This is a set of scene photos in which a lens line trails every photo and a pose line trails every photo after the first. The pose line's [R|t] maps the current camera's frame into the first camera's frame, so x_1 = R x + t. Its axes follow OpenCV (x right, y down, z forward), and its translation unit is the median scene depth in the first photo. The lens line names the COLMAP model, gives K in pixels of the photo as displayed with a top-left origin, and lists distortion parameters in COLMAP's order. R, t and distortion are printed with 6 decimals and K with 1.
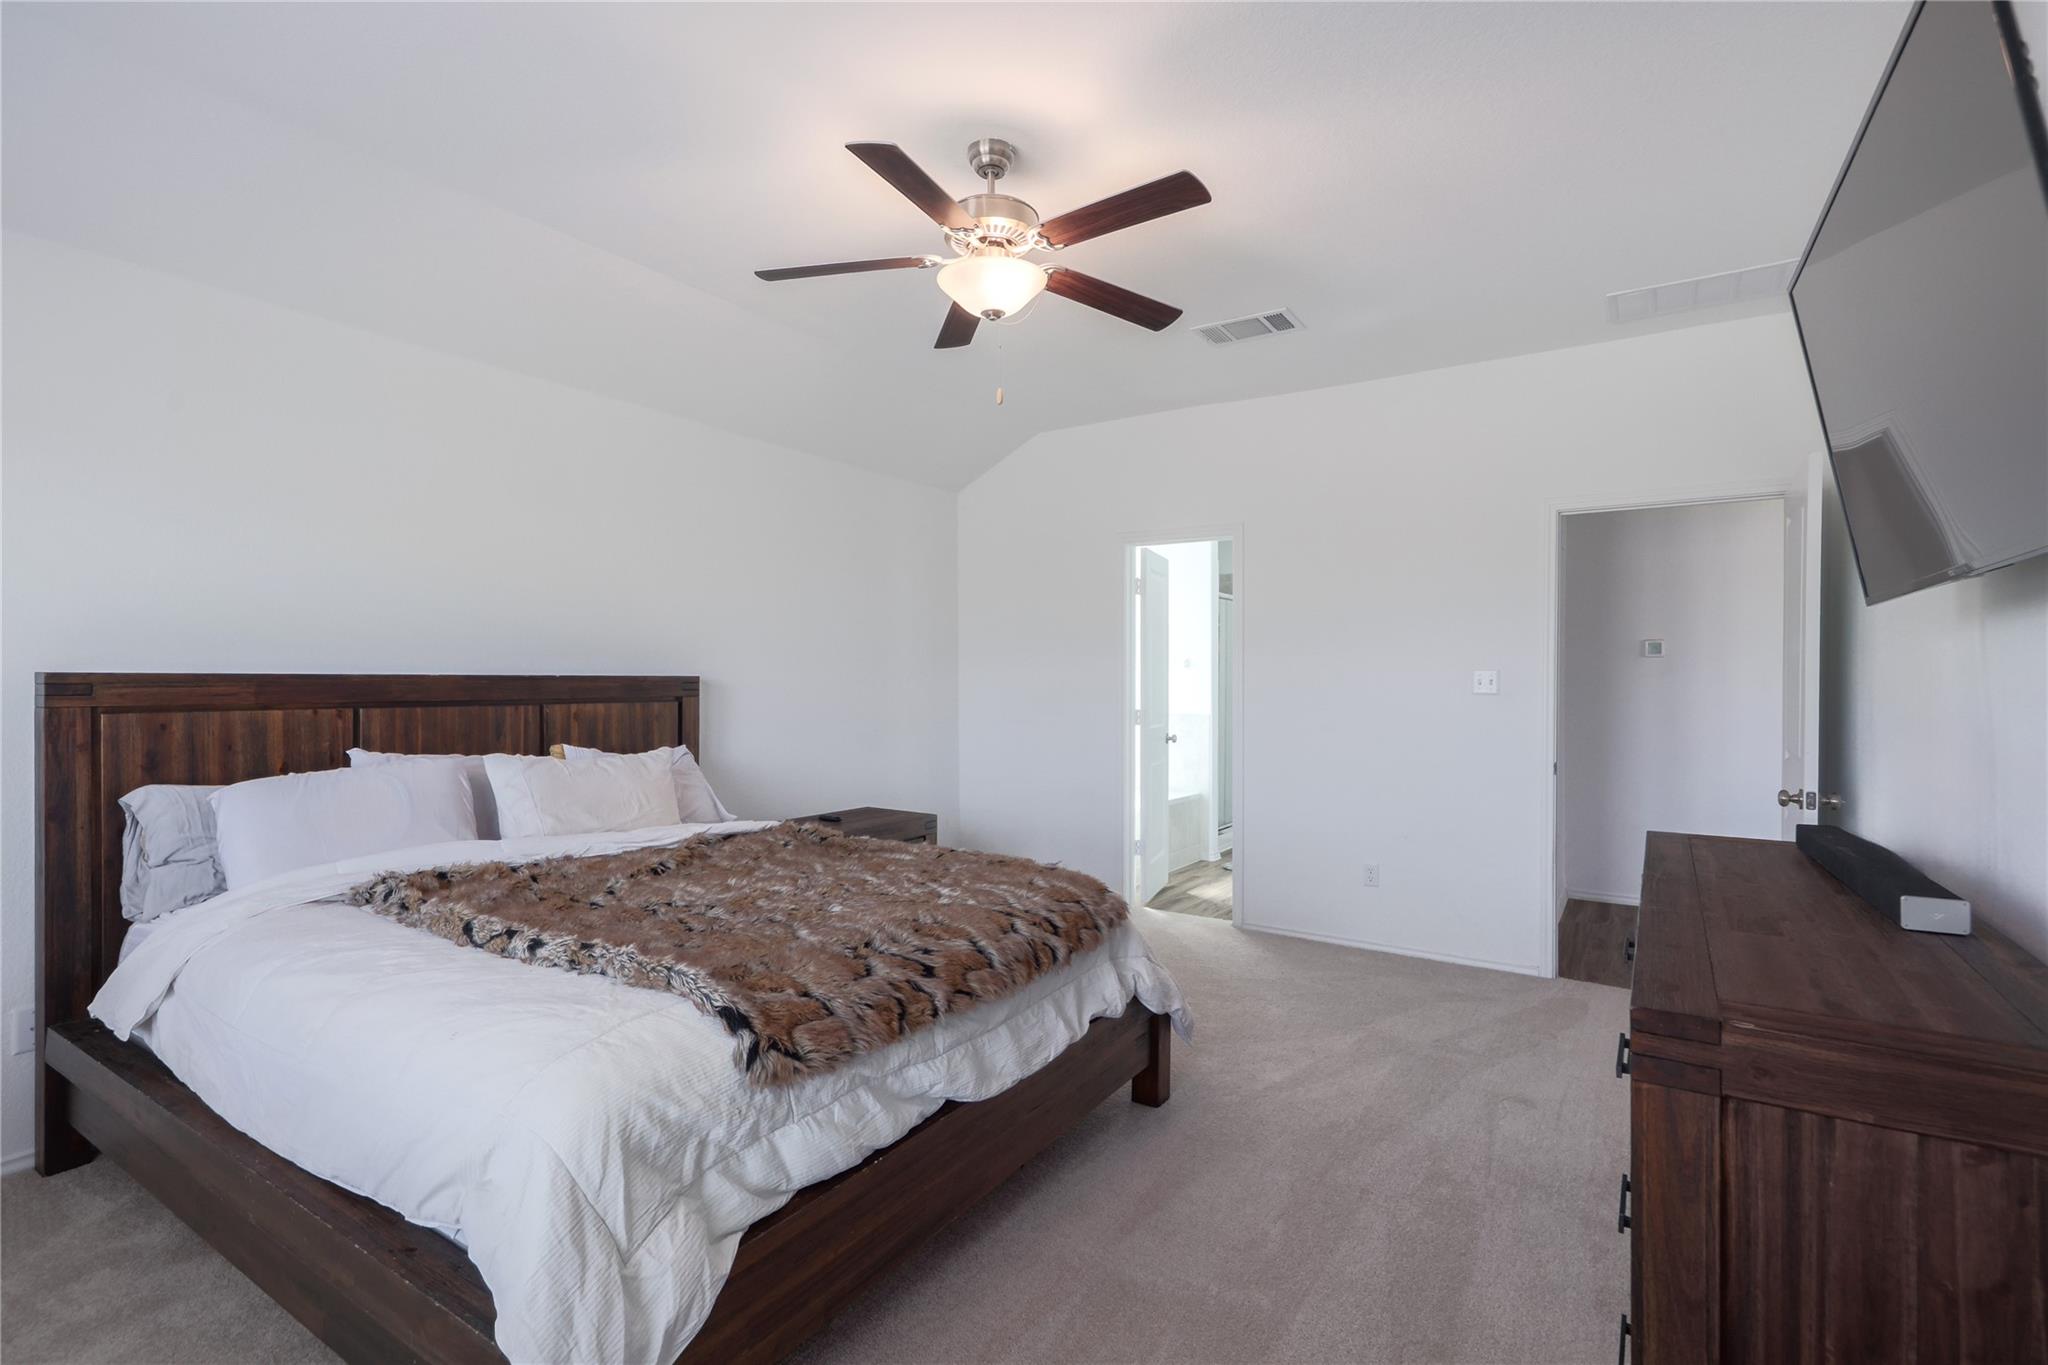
lens RADIAL K [[959.5, 0, 984.3], [0, 959.5, 667.1], [0, 0, 1]] dist [0.005091, -0.000830]
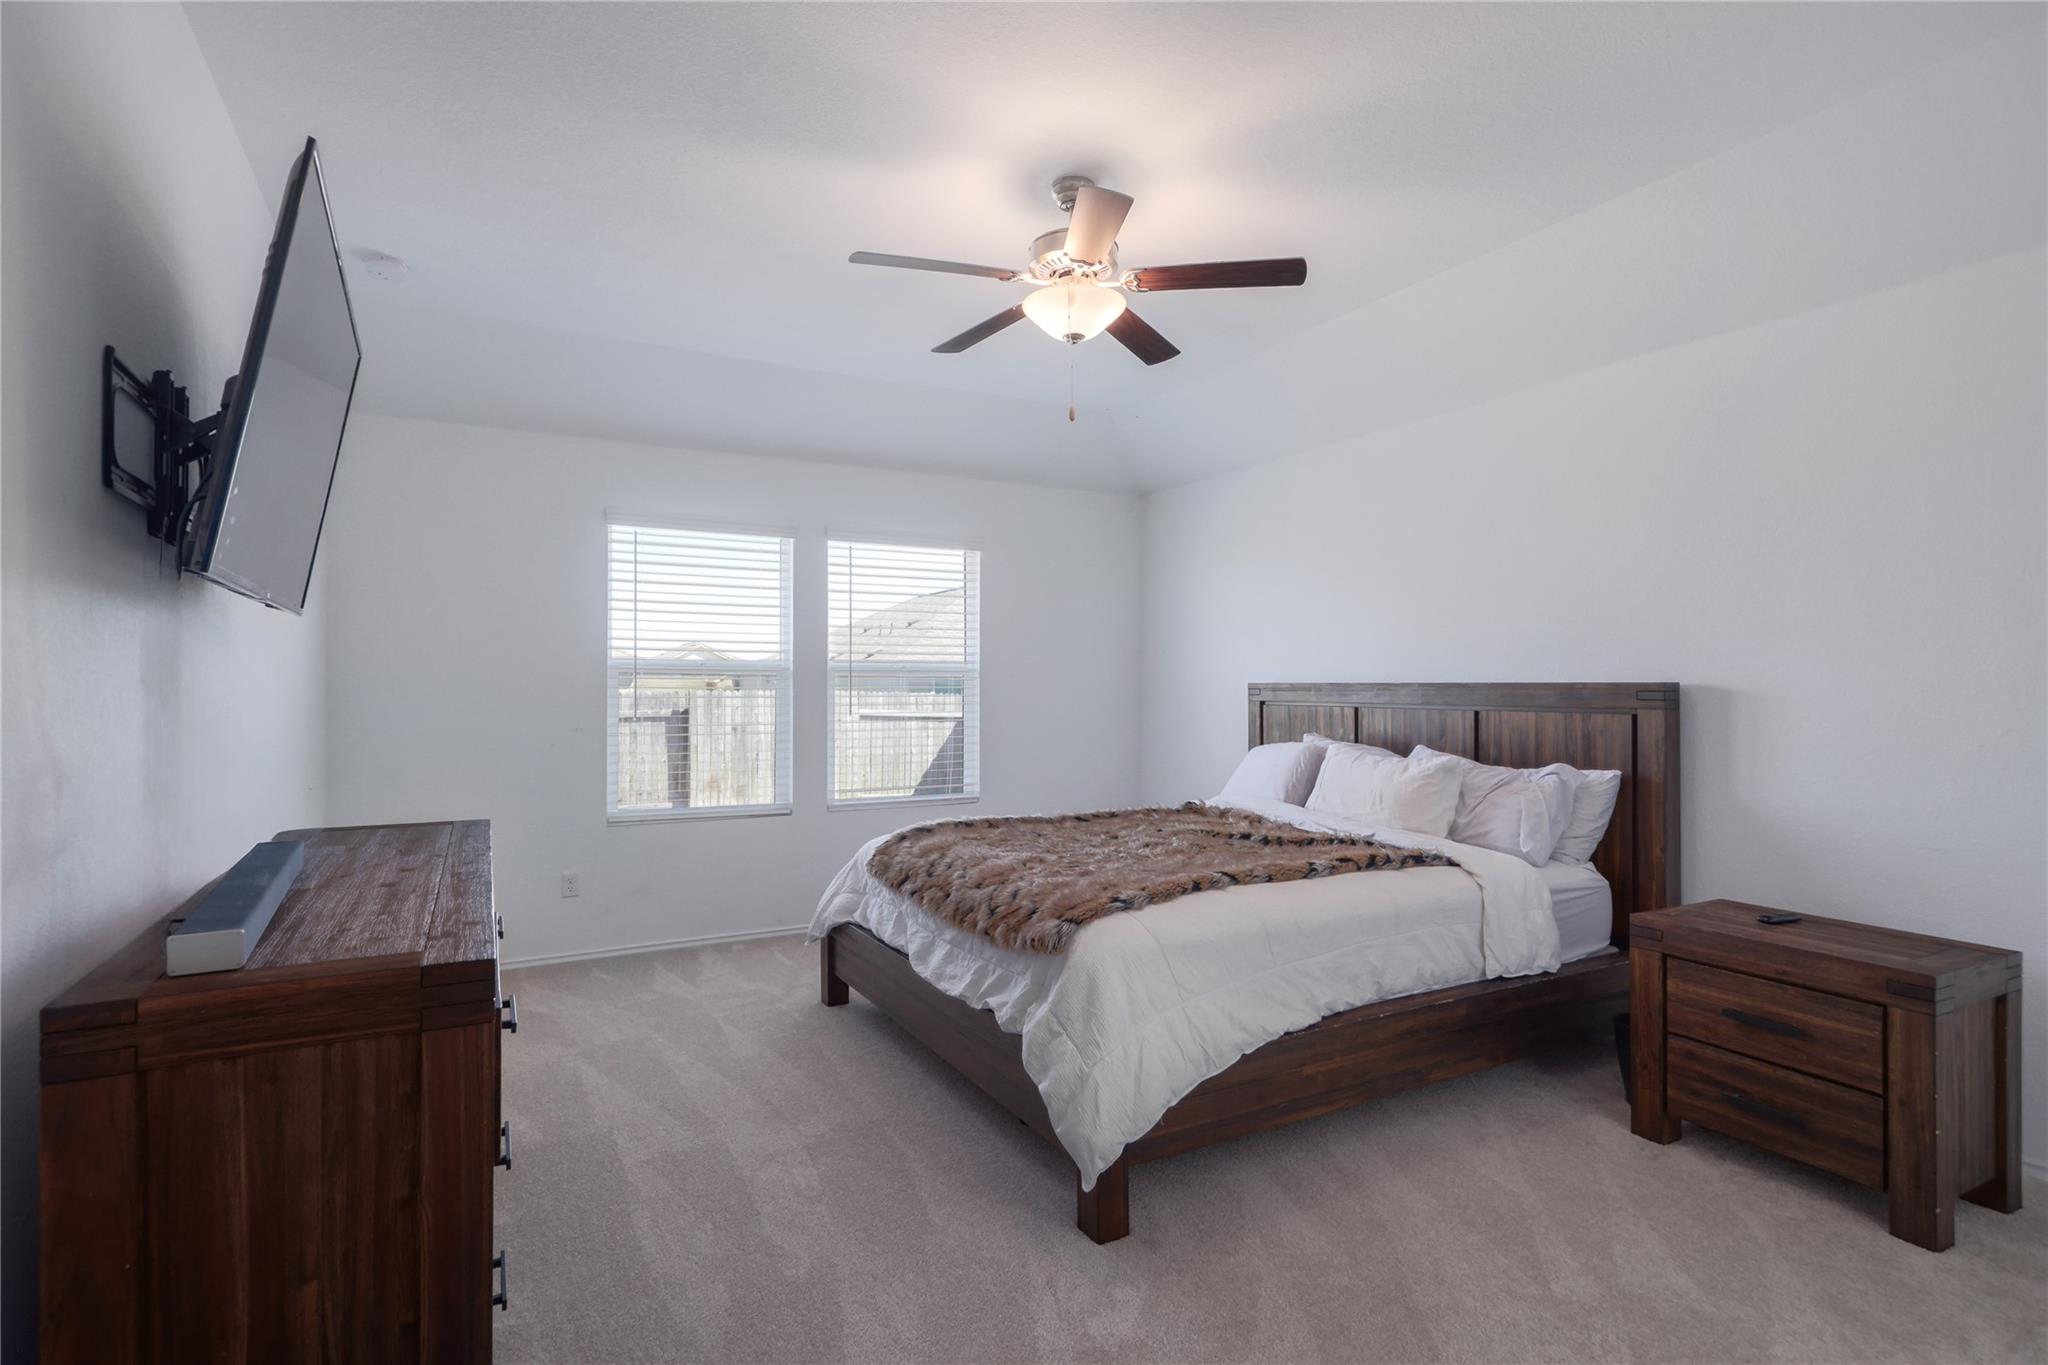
lens RADIAL K [[1003.2, 0, 1035.8], [0, 1003.2, 681.6], [0, 0, 1]] dist [0.016812, -0.000234]
pose [[-0.425521, -0.004378, -0.904938, 0.706349], [0.007097, 0.999941, -0.008175, 0.012322], [0.904921, -0.009901, -0.425465, 0.982240]]
